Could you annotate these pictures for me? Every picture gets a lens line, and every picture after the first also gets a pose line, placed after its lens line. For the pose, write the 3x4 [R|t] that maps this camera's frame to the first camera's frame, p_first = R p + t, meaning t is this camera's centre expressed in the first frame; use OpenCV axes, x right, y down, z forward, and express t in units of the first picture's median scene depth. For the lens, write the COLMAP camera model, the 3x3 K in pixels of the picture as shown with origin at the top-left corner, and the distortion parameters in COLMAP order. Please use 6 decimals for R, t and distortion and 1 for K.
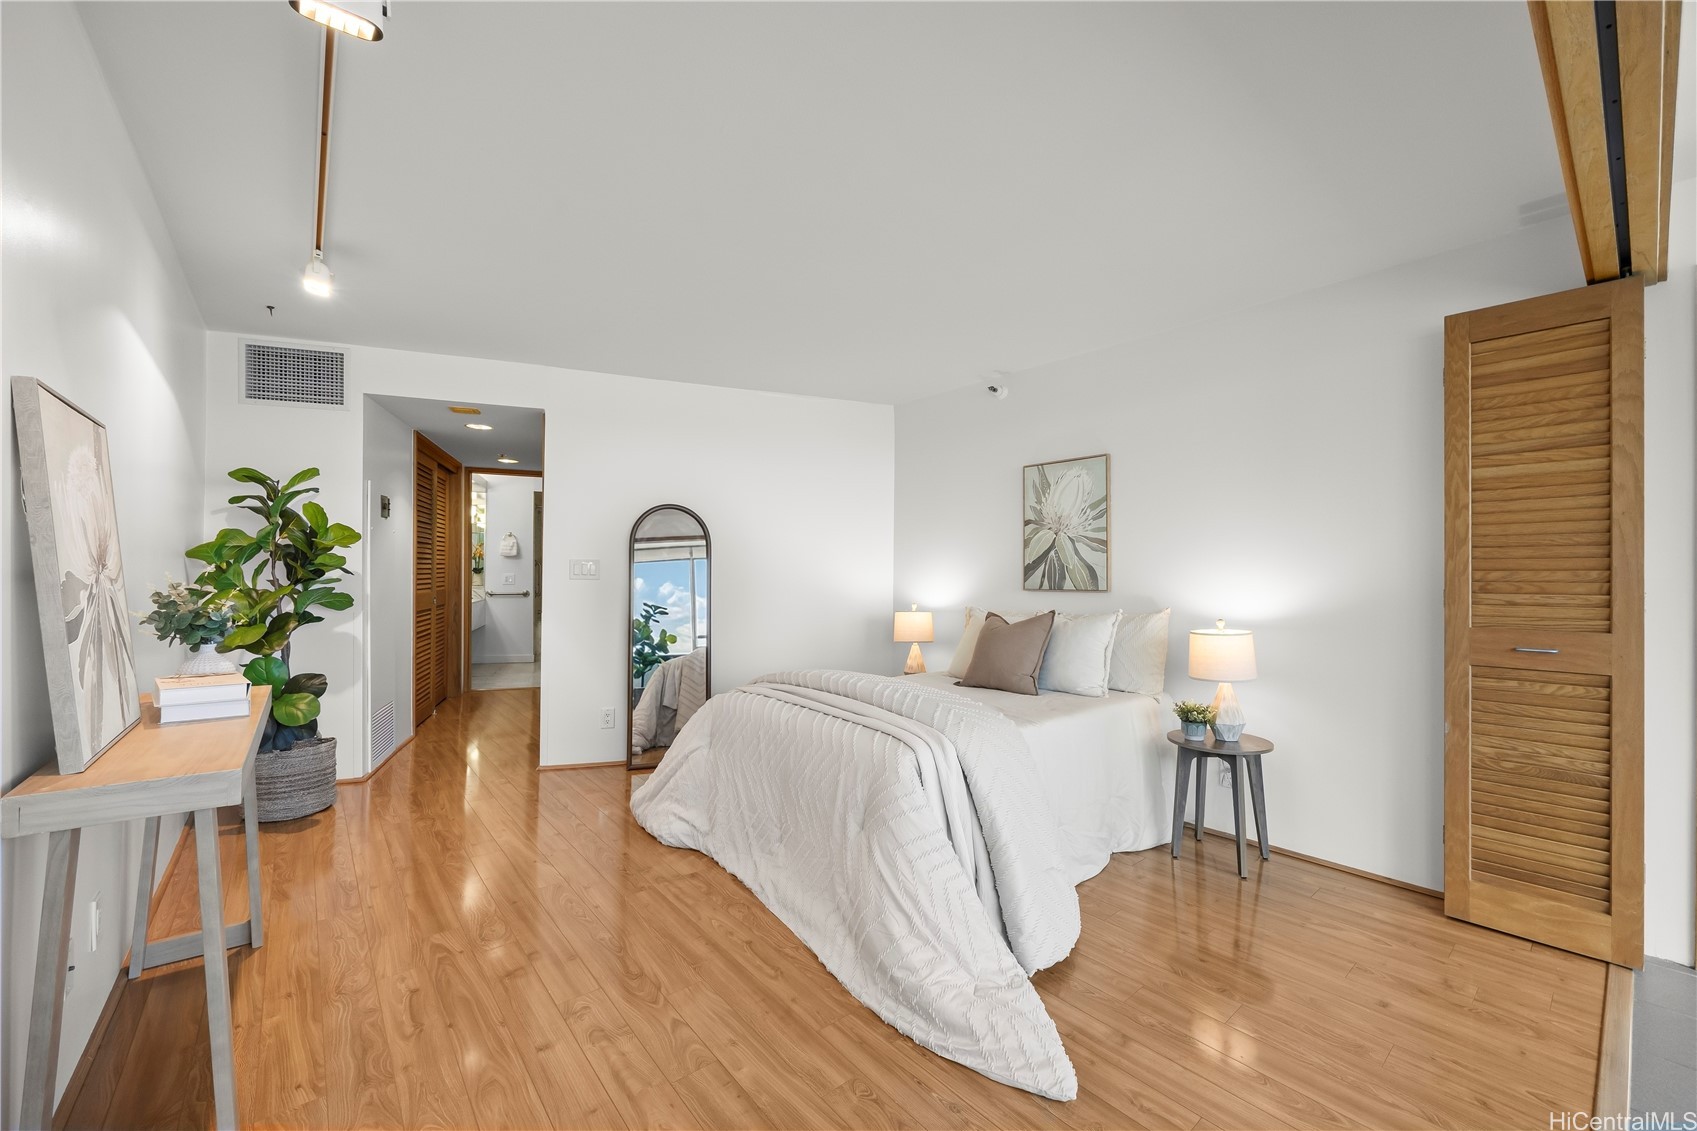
lens RADIAL K [[658.7, 0, 847.1], [0, 658.7, 571.0], [0, 0, 1]] dist [-0.002290, -0.000132]
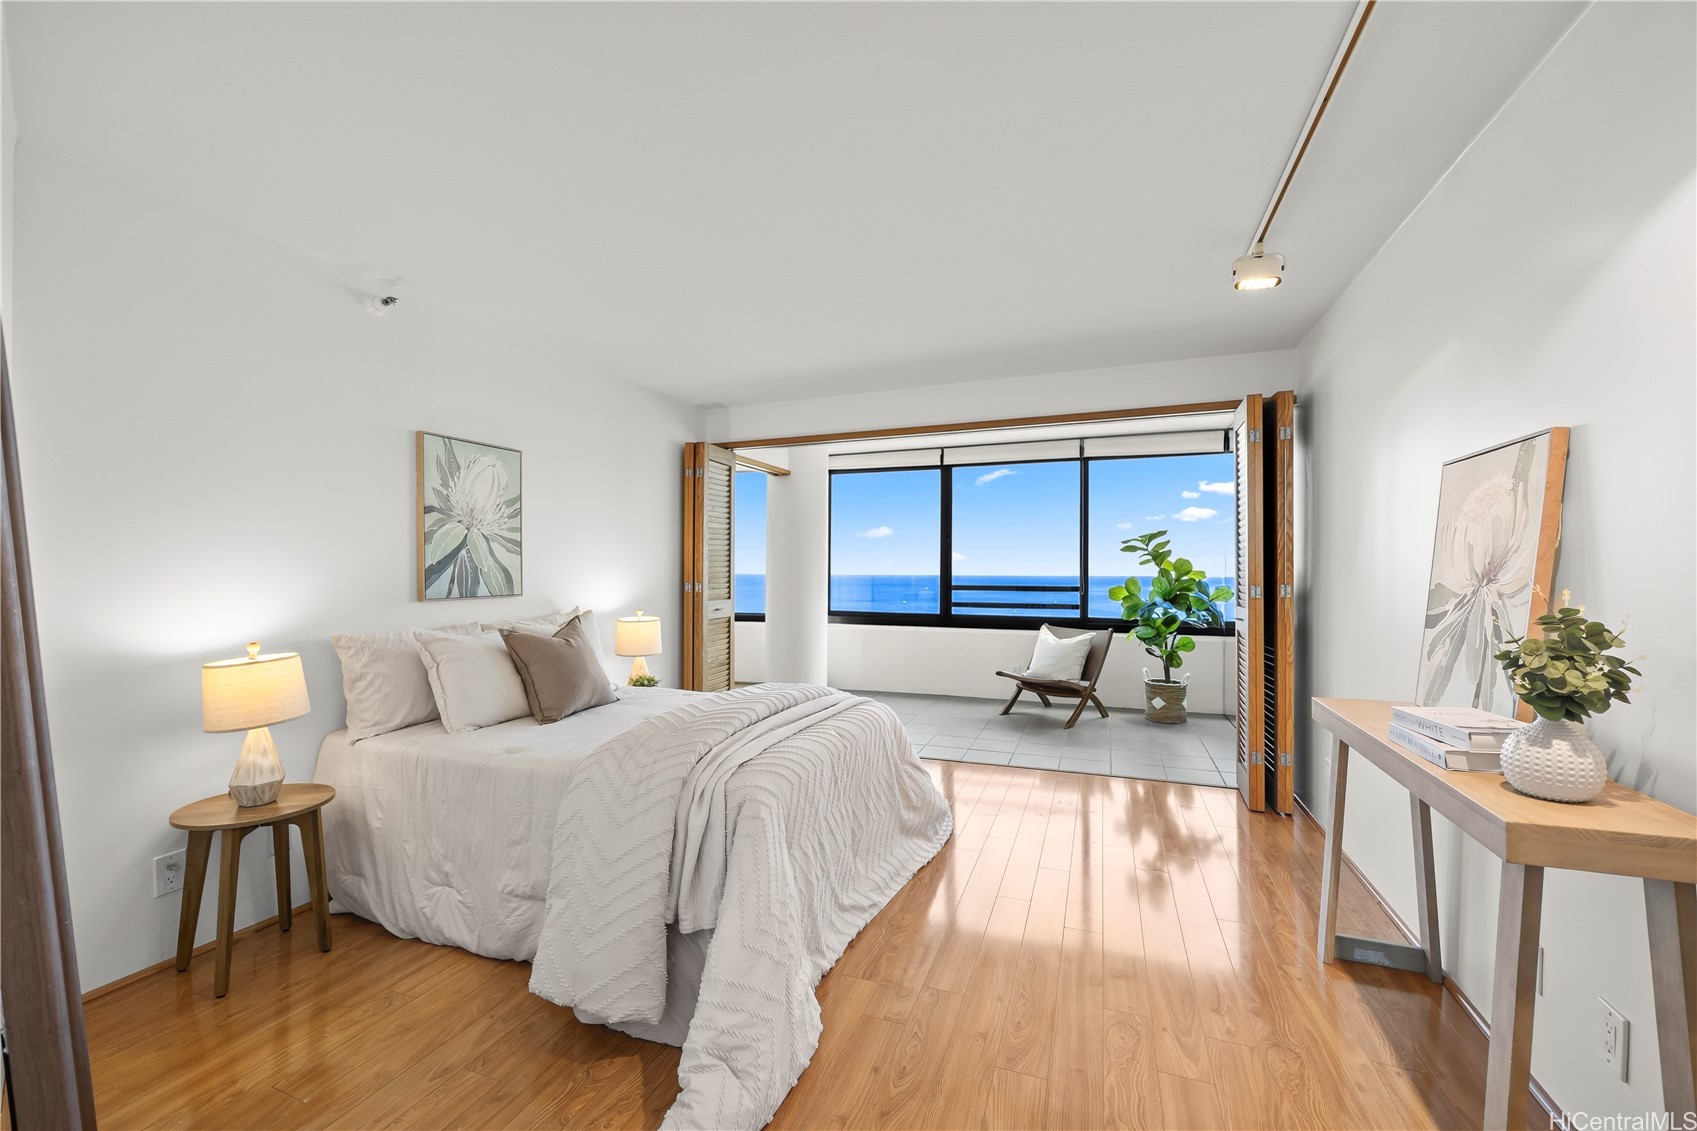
lens RADIAL K [[658.7, 0, 847.1], [0, 658.7, 571.0], [0, 0, 1]] dist [-0.002290, -0.000132]
pose [[-0.489239, -0.005743, 0.872131, -0.626940], [-0.003074, 0.999983, 0.004861, -0.009726], [-0.872144, -0.000303, -0.489249, 0.989494]]
